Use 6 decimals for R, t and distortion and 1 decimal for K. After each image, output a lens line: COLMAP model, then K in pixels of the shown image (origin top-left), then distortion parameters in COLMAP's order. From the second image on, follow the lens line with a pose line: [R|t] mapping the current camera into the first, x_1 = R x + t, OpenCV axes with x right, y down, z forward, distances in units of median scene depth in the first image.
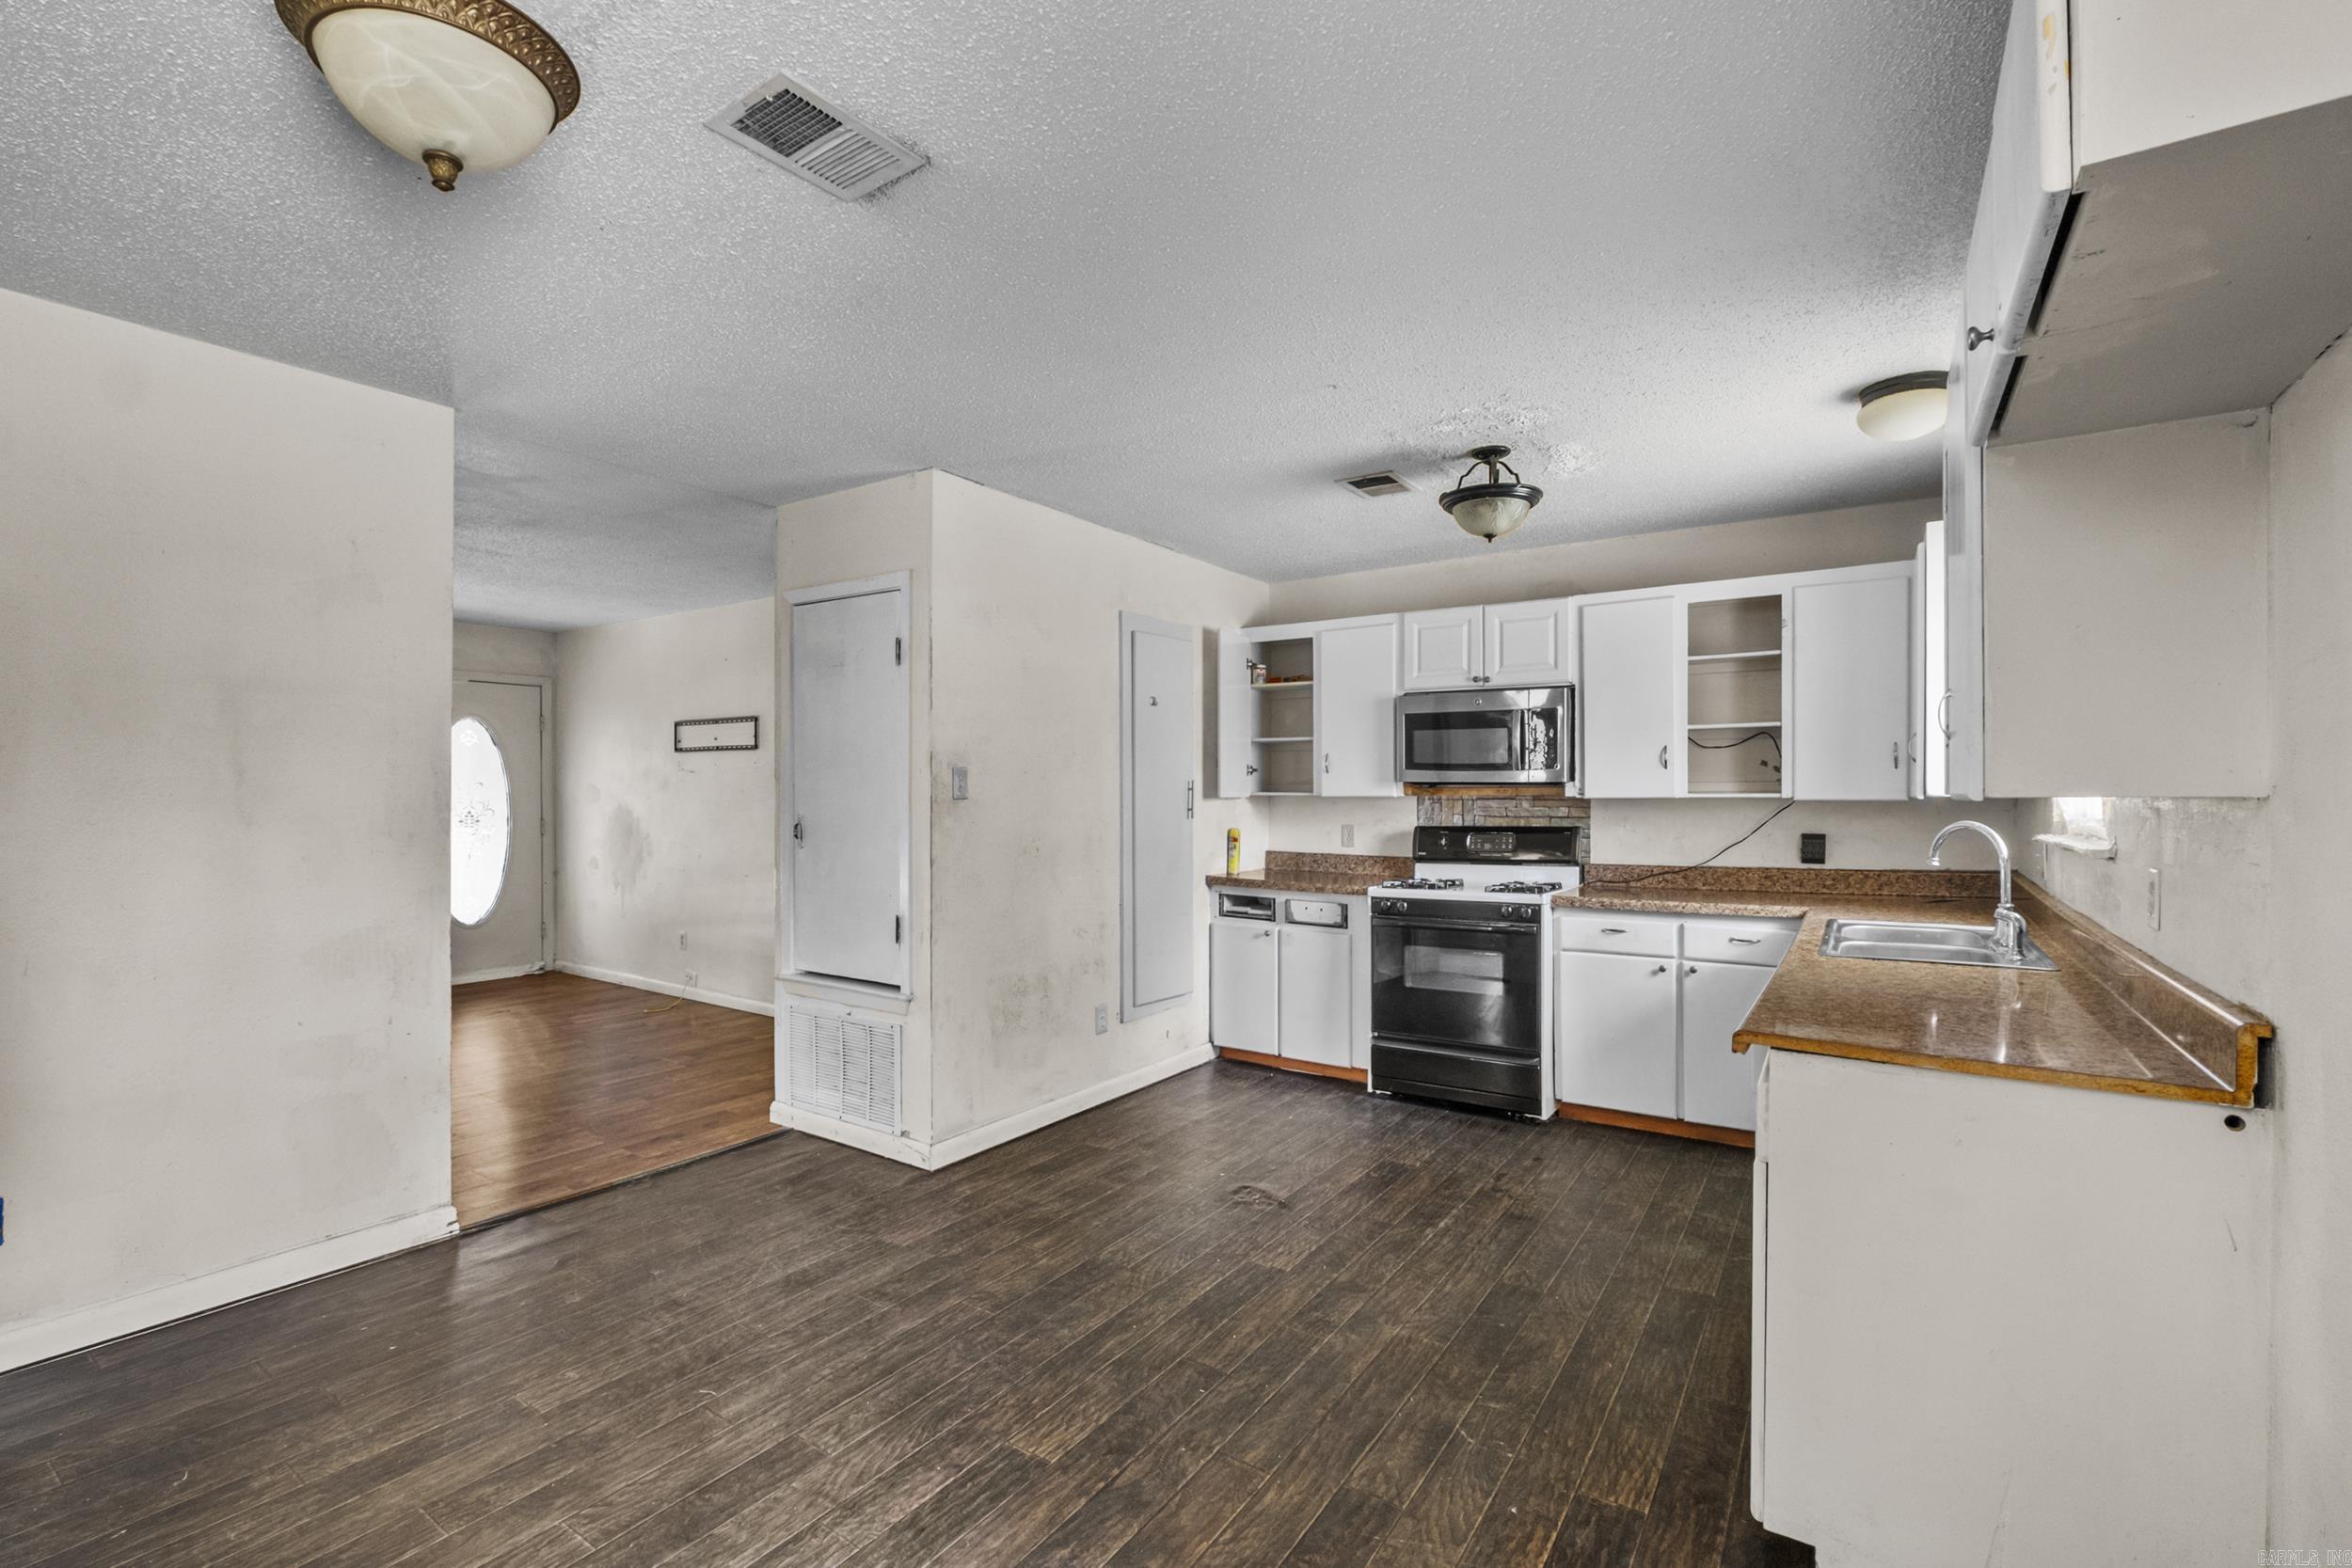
lens RADIAL K [[1036.2, 0, 1173.1], [0, 1036.2, 793.3], [0, 0, 1]] dist [-0.003058, 0.000067]
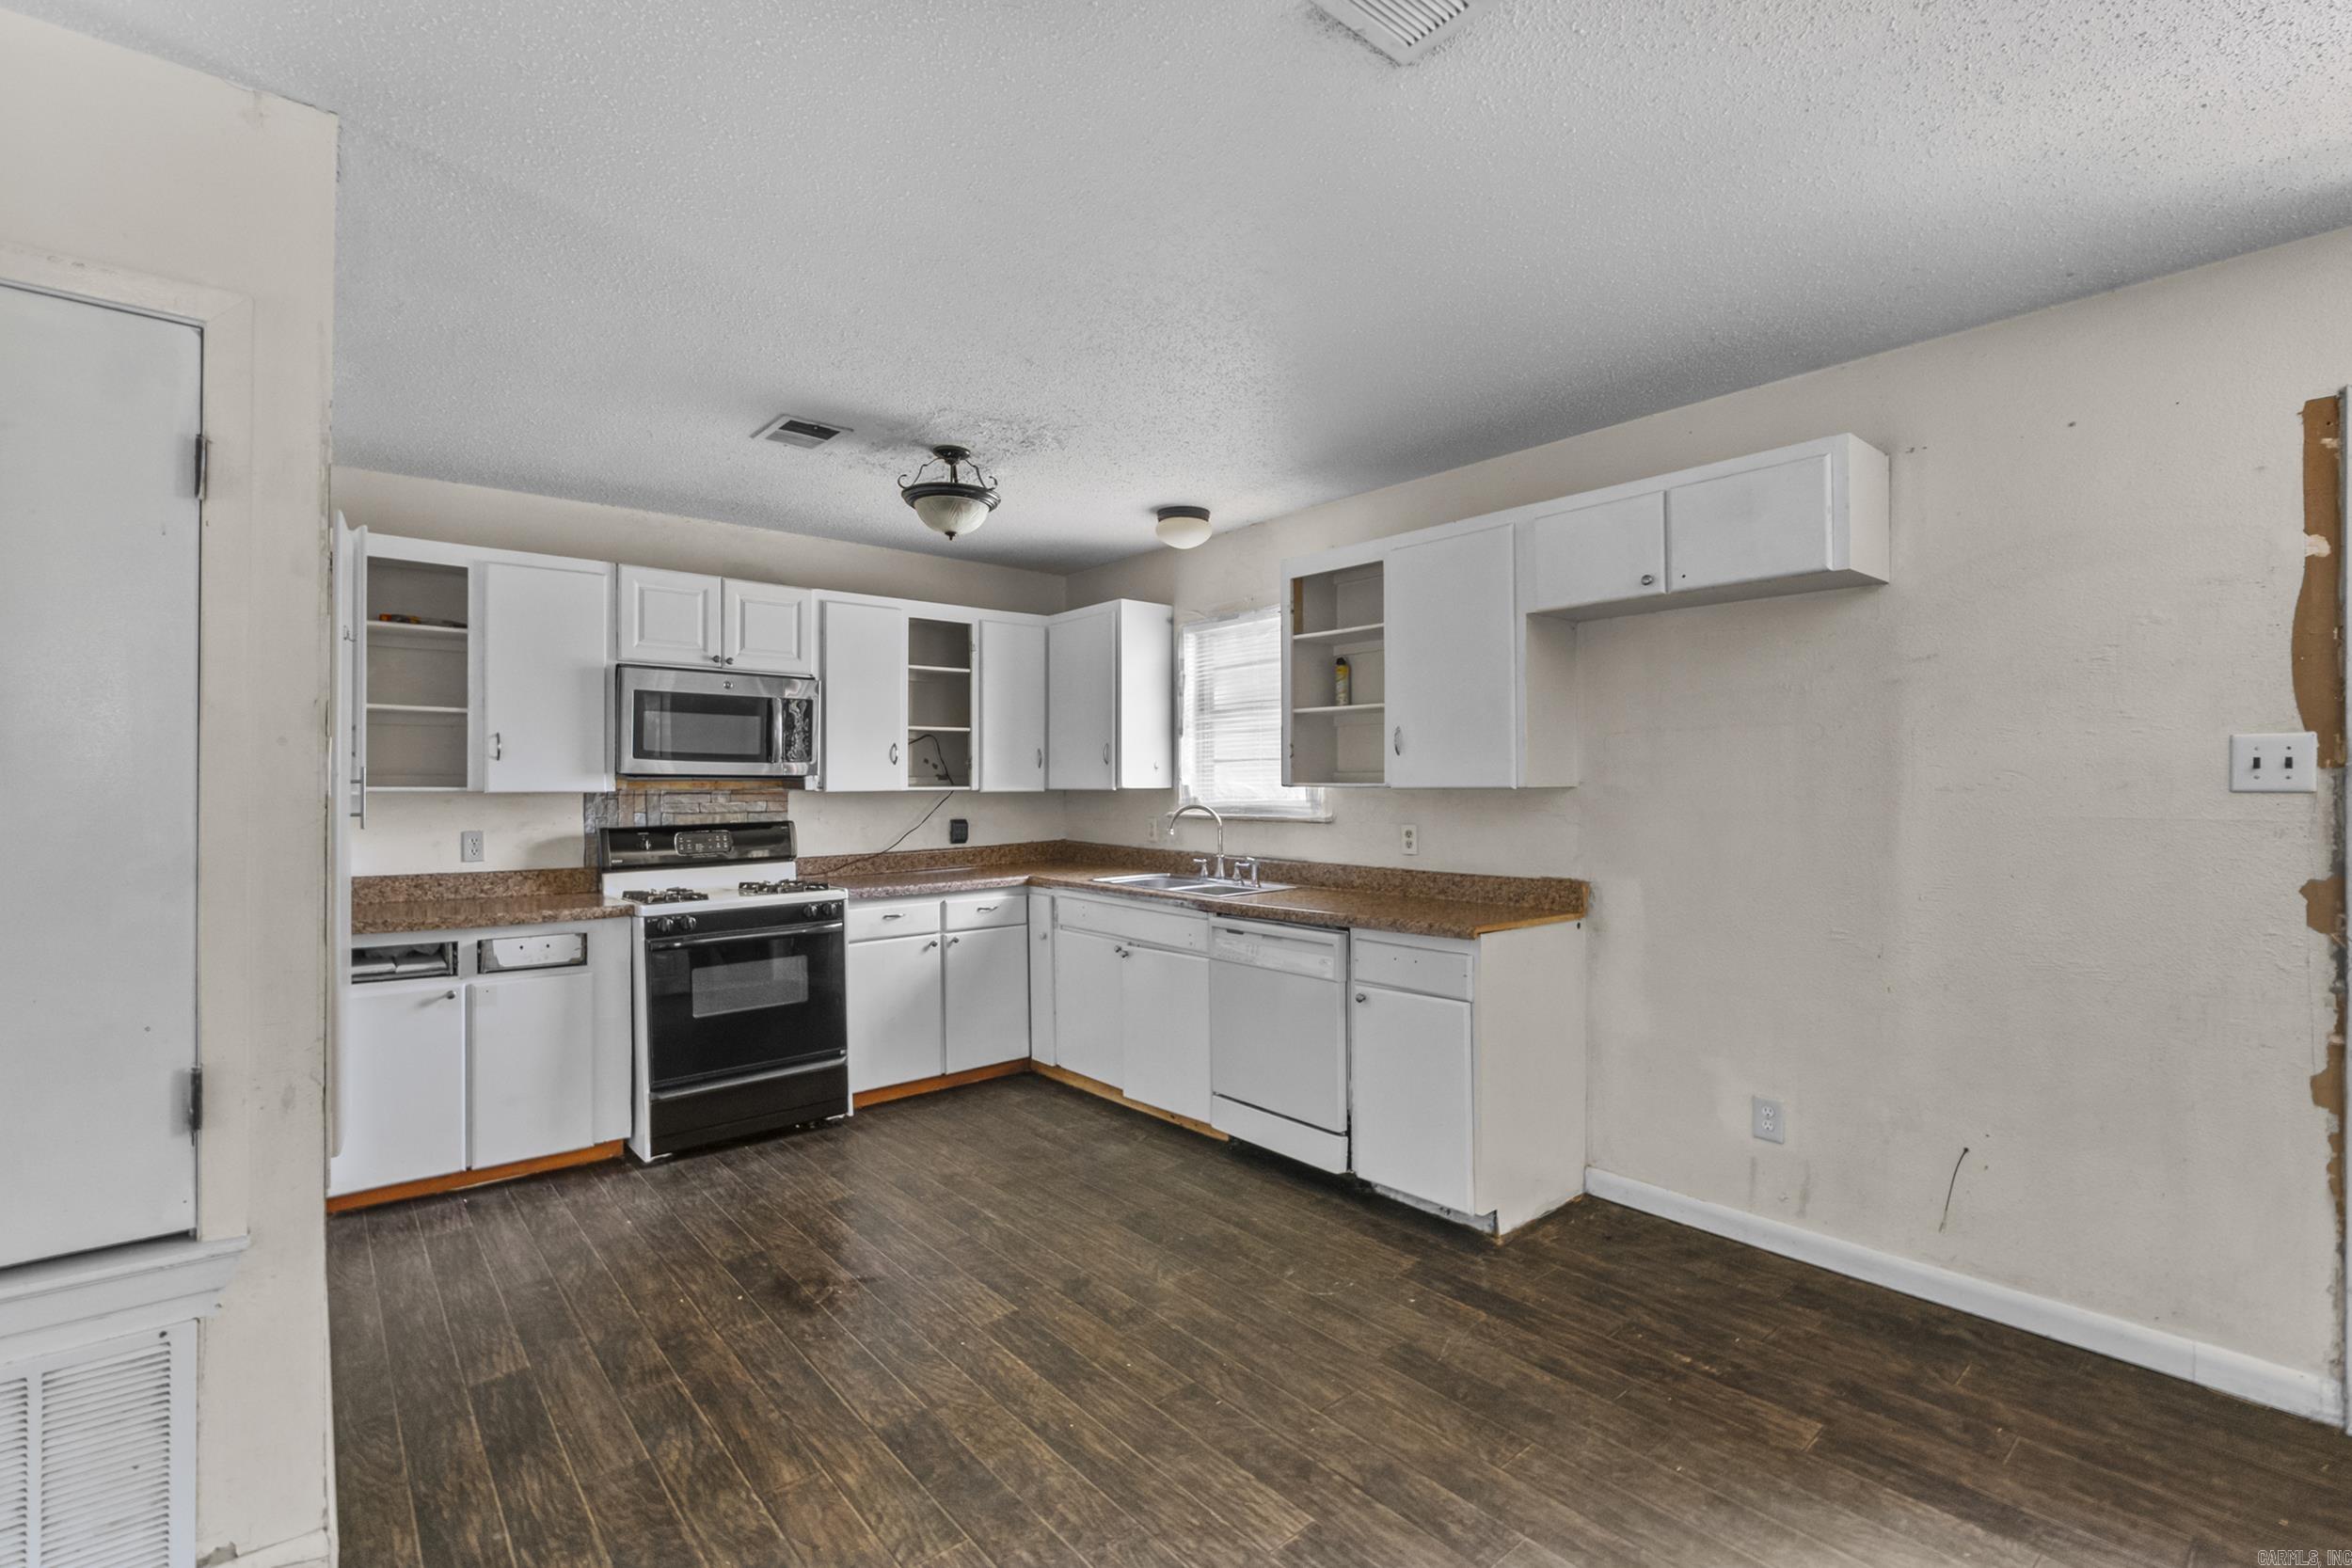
lens RADIAL K [[1034.4, 0, 1165.4], [0, 1034.4, 777.1], [0, 0, 1]] dist [-0.002119, -0.000025]
pose [[0.271377, 0.007443, 0.962444, -0.487208], [0.002116, 0.999963, -0.008330, -0.000536], [-0.962471, 0.004297, 0.271351, 0.413321]]
